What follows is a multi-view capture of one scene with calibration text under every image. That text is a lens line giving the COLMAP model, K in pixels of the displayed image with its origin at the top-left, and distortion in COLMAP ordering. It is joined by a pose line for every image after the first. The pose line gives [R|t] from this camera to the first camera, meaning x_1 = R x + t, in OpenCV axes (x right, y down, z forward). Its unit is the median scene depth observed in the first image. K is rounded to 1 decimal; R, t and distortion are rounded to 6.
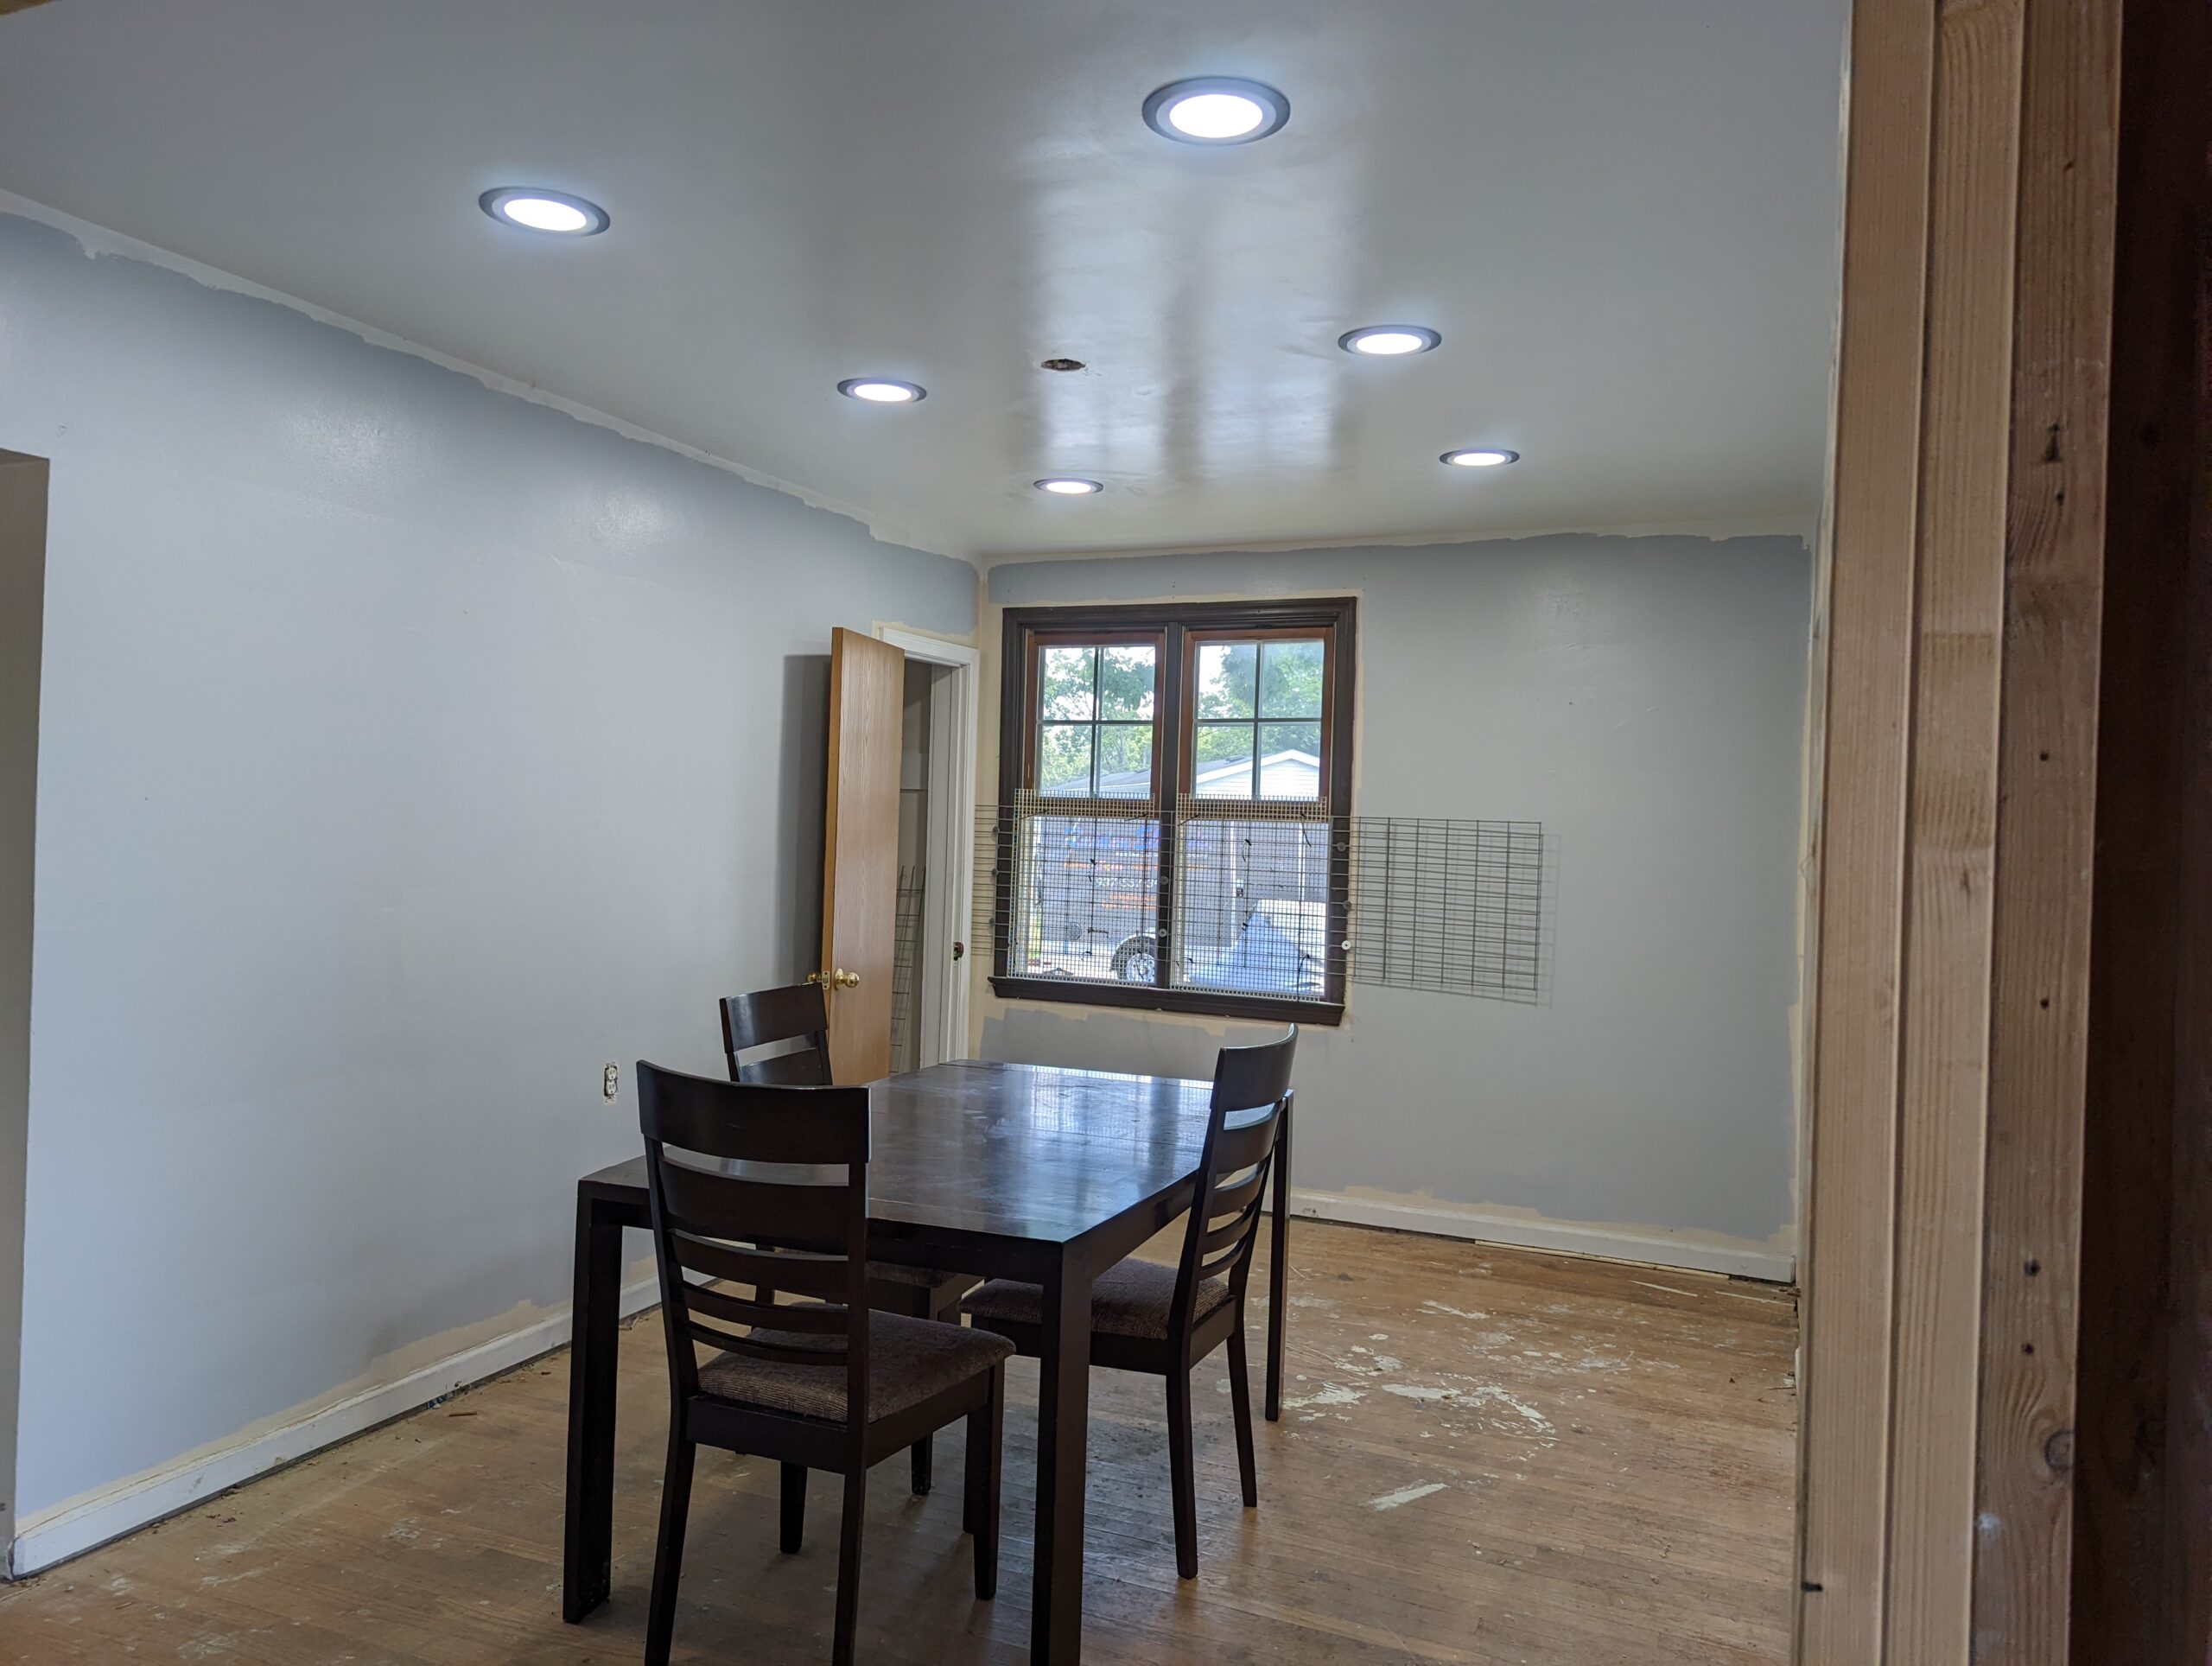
lens RADIAL K [[1520.0, 0, 1106.0], [0, 1520.0, 833.0], [0, 0, 1]] dist [0.095323, -0.069567]
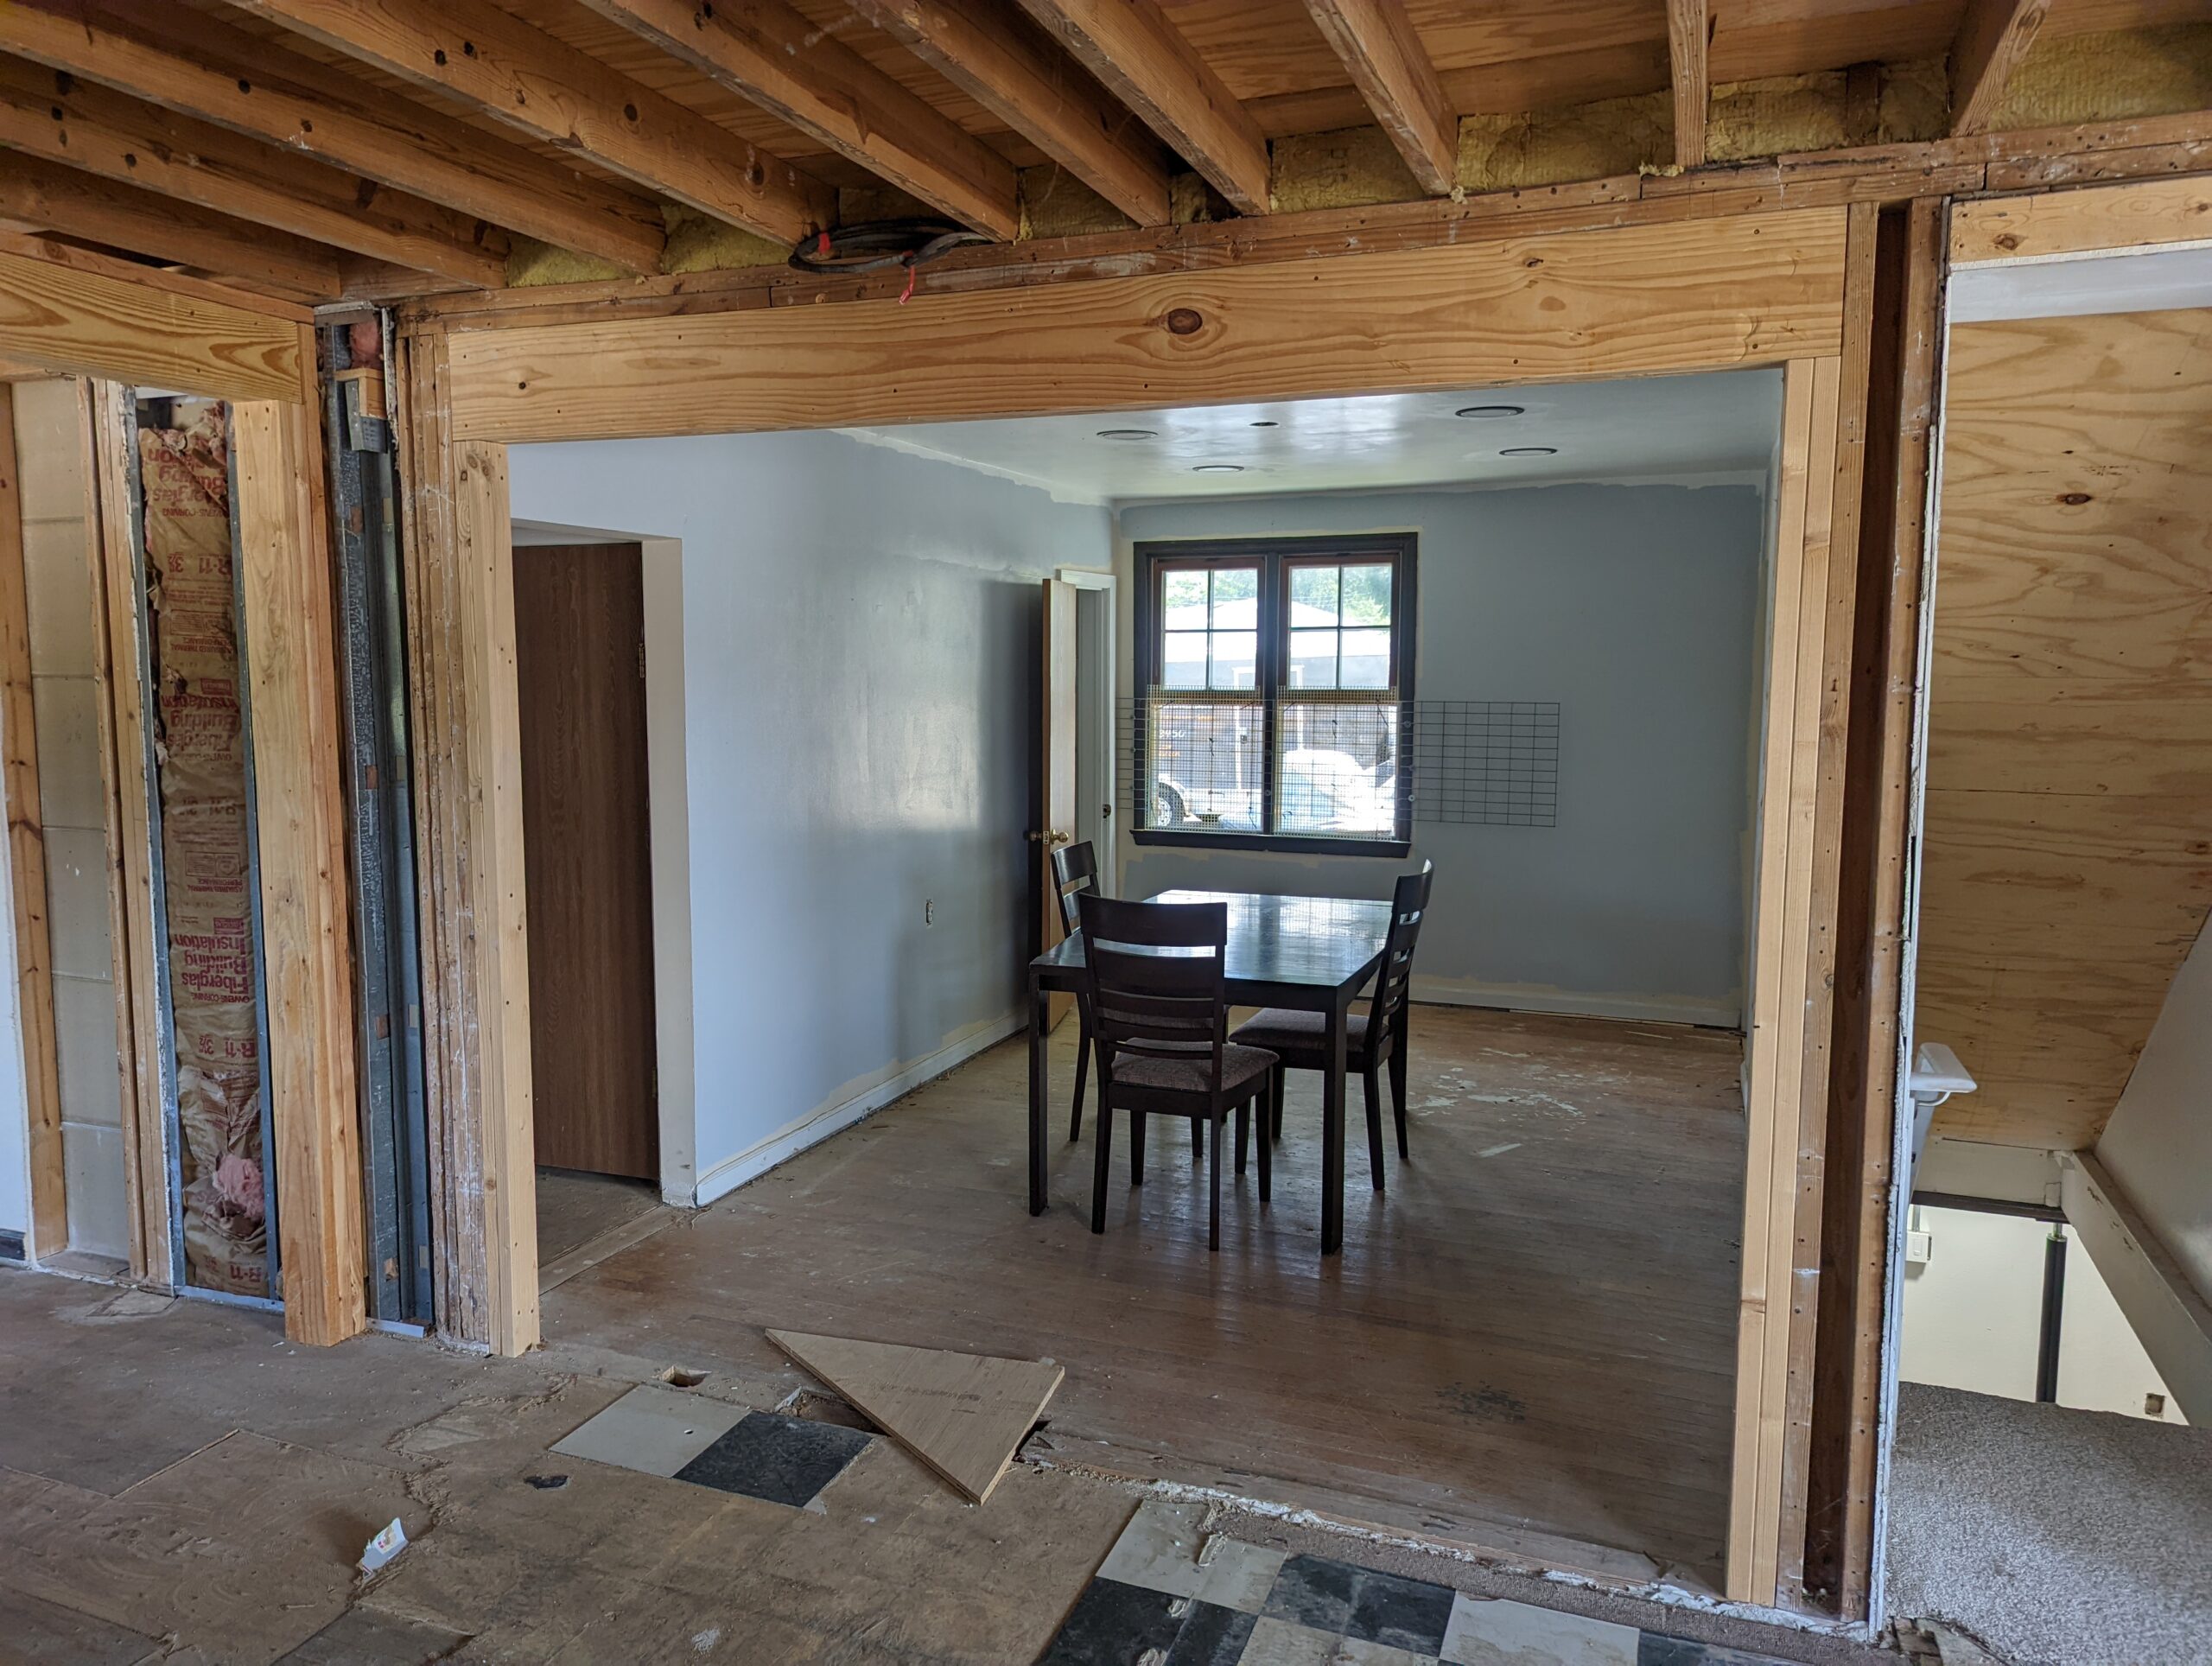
lens RADIAL K [[1552.5, 0, 1077.2], [0, 1552.5, 821.8], [0, 0, 1]] dist [0.079295, -0.070643]
pose [[0.999214, -0.034807, 0.018972, -0.203483], [0.032721, 0.994354, 0.100940, -0.065852], [-0.022379, -0.100239, 0.994712, -0.440293]]
